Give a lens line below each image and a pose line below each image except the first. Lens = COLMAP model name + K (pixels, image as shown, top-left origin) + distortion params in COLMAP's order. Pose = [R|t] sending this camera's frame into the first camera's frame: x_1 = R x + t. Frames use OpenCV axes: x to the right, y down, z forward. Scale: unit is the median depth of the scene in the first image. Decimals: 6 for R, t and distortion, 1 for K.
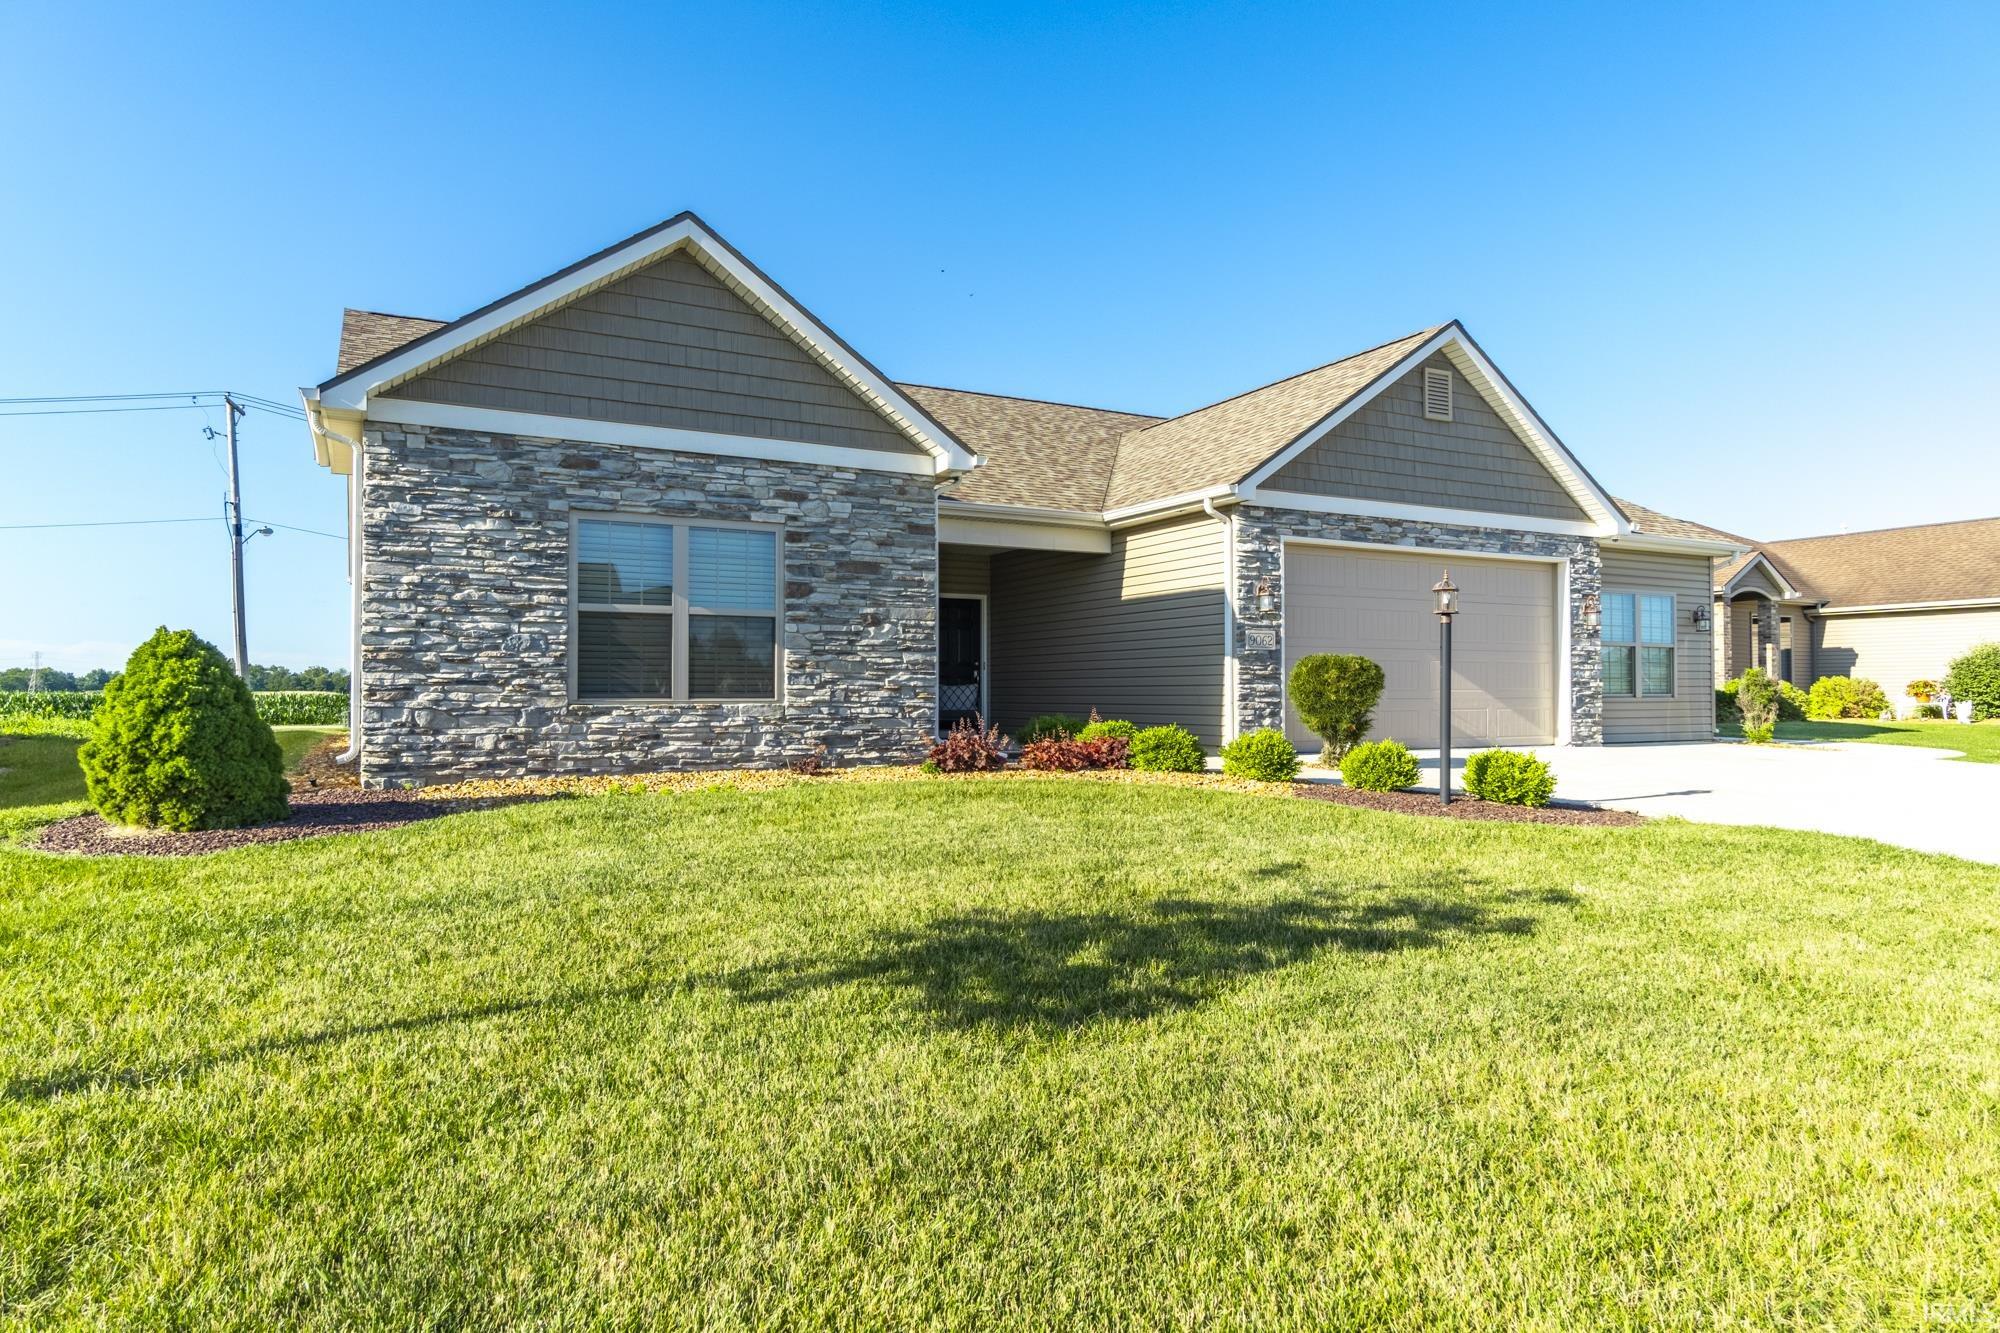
lens RADIAL K [[1145.4, 0, 1001.6], [0, 1145.4, 668.6], [0, 0, 1]] dist [0.023185, -0.000052]
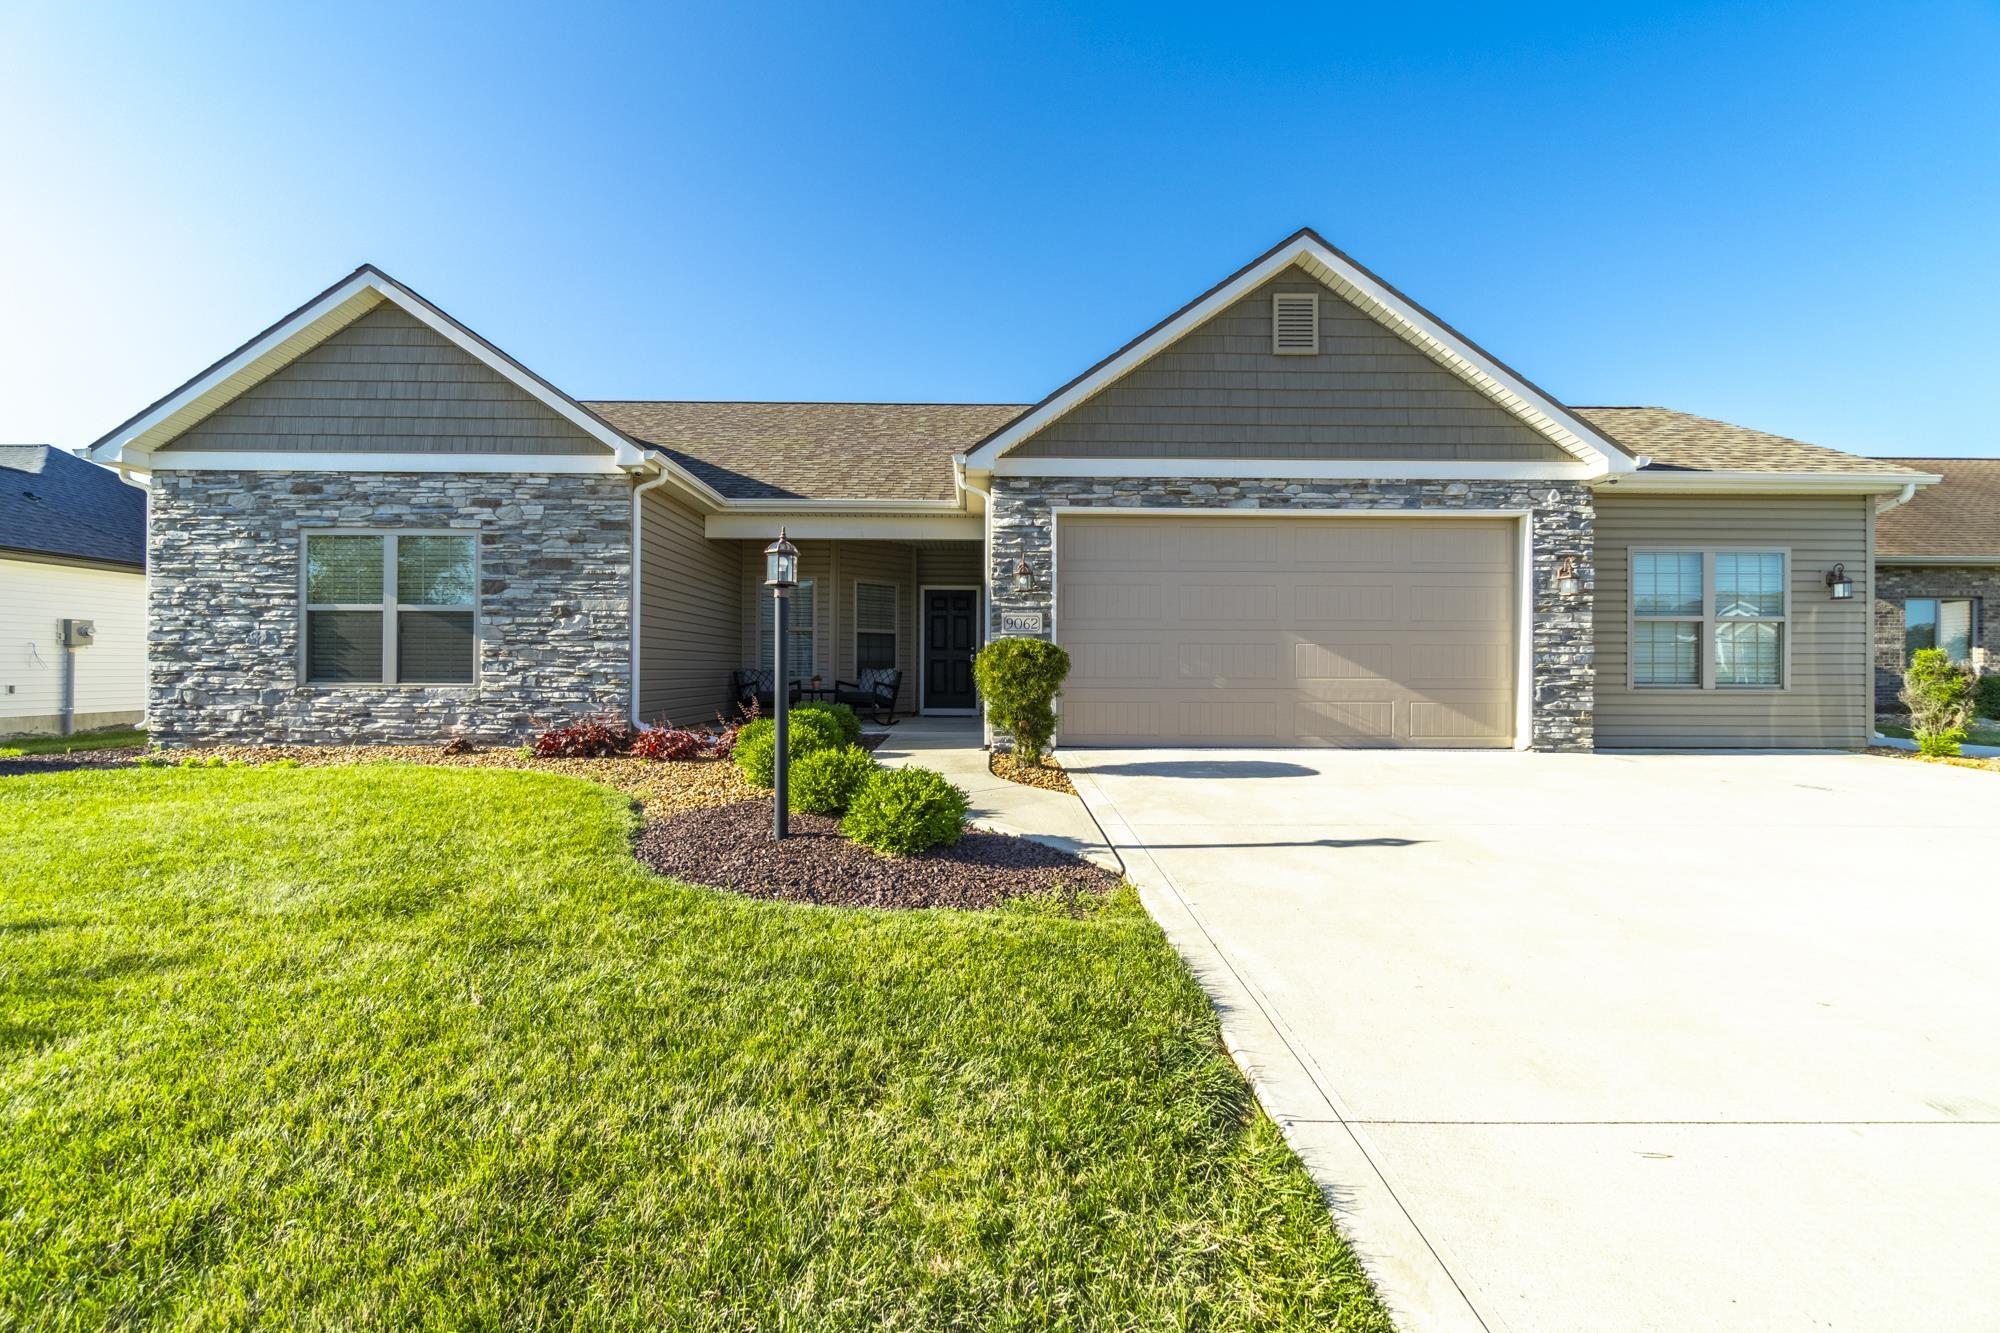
lens RADIAL K [[876.9, 0, 1001.5], [0, 876.9, 668.2], [0, 0, 1]] dist [0.002226, 0.001122]
pose [[0.892927, 0.003018, -0.450191, 0.644350], [0.004856, 0.999855, 0.016334, -0.000441], [0.450175, -0.016771, 0.892783, 0.450620]]
